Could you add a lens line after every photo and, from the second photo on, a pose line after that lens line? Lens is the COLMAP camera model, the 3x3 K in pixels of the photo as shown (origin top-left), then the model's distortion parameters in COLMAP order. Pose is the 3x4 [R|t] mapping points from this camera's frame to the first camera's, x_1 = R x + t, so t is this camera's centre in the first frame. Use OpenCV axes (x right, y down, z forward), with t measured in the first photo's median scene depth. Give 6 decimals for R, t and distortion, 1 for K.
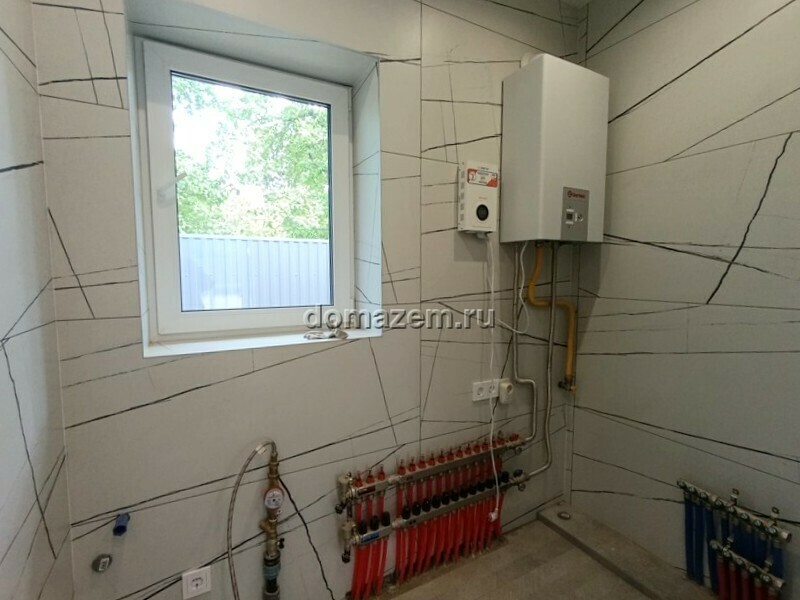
lens RADIAL K [[375.0, 0, 385.3], [0, 375.0, 299.6], [0, 0, 1]] dist [0.003536, 0.000721]
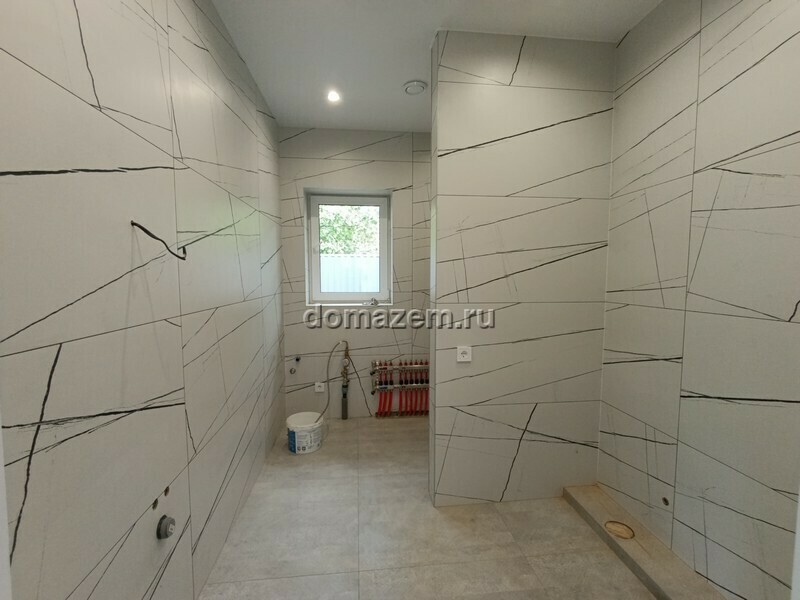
lens RADIAL K [[369.4, 0, 400.0], [0, 369.4, 300.0], [0, 0, 1]] dist [0.000613, 0.000842]
pose [[0.933329, 0.026181, -0.358066, 0.966791], [-0.030212, 0.999527, -0.005665, 0.085818], [0.357749, 0.016105, 0.933679, -1.291401]]
